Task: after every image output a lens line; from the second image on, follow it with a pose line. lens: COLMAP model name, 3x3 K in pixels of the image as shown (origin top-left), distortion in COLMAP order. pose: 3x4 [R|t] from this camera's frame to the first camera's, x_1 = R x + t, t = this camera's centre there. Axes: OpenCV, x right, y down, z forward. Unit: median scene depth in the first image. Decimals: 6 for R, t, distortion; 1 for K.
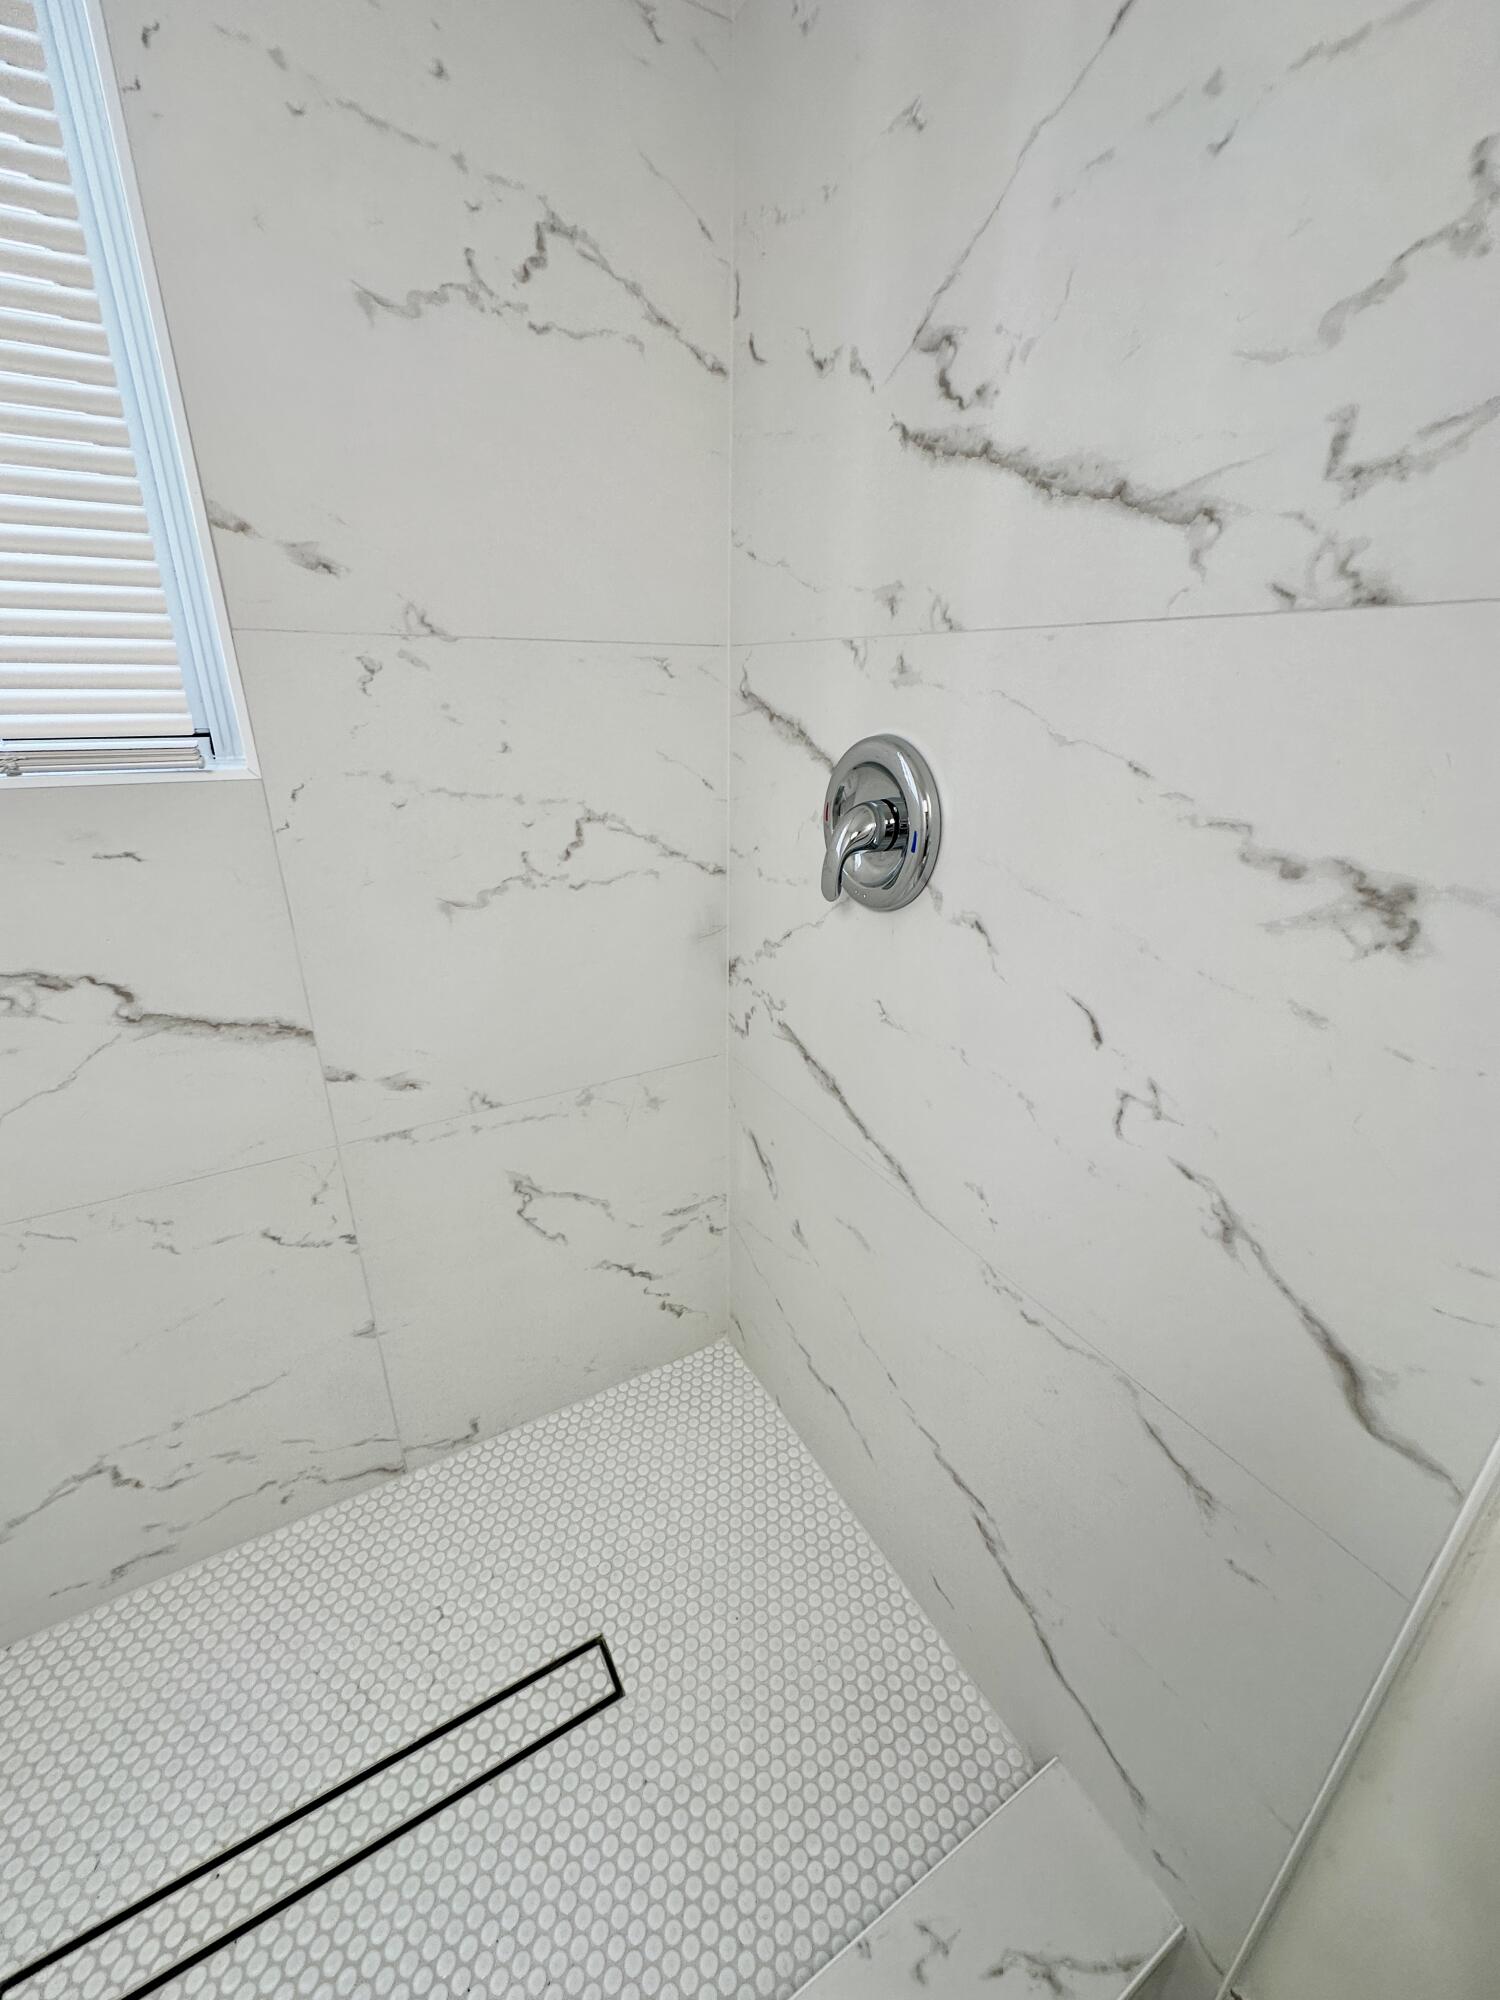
lens RADIAL K [[800.8, 0, 748.5], [0, 800.8, 1001.6], [0, 0, 1]] dist [-0.003843, 0.000356]
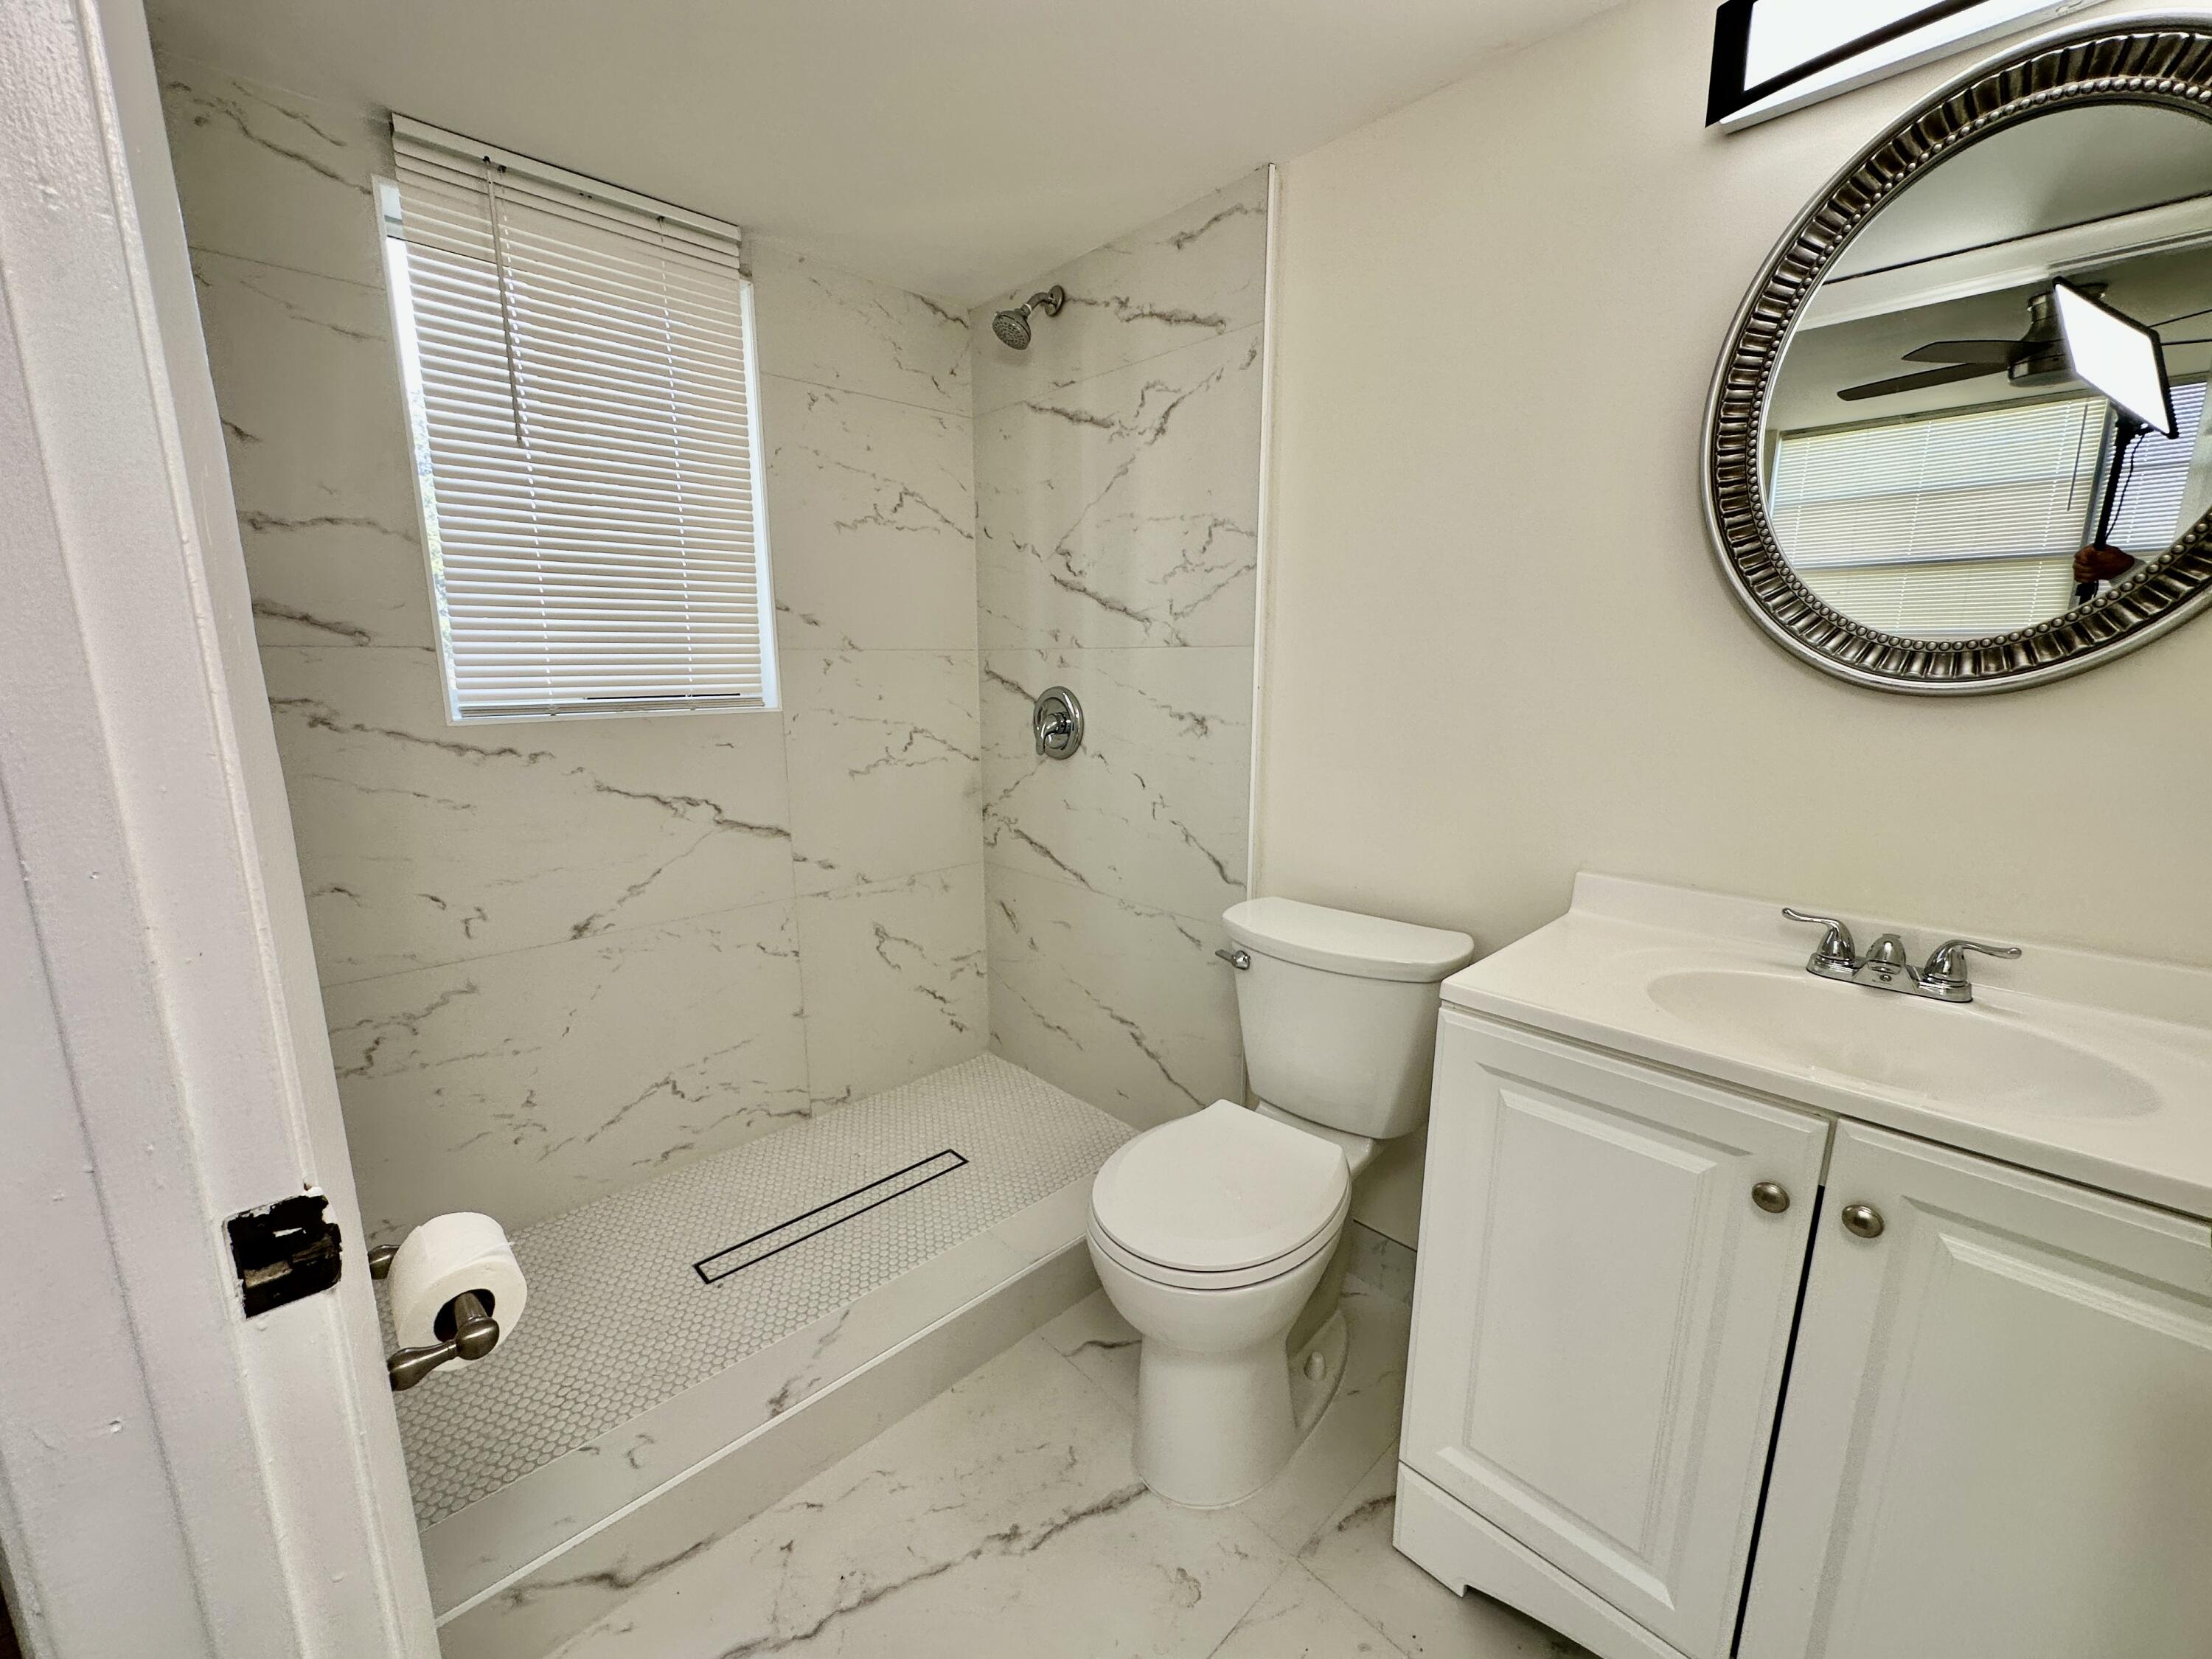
lens RADIAL K [[881.8, 0, 1106.0], [0, 881.8, 829.5], [0, 0, 1]] dist [-0.003394, 0.000450]
pose [[0.971014, -0.058702, 0.231700, -0.319691], [0.101347, 0.979036, -0.176683, 0.559359], [-0.216471, 0.195043, 0.956608, -1.455239]]
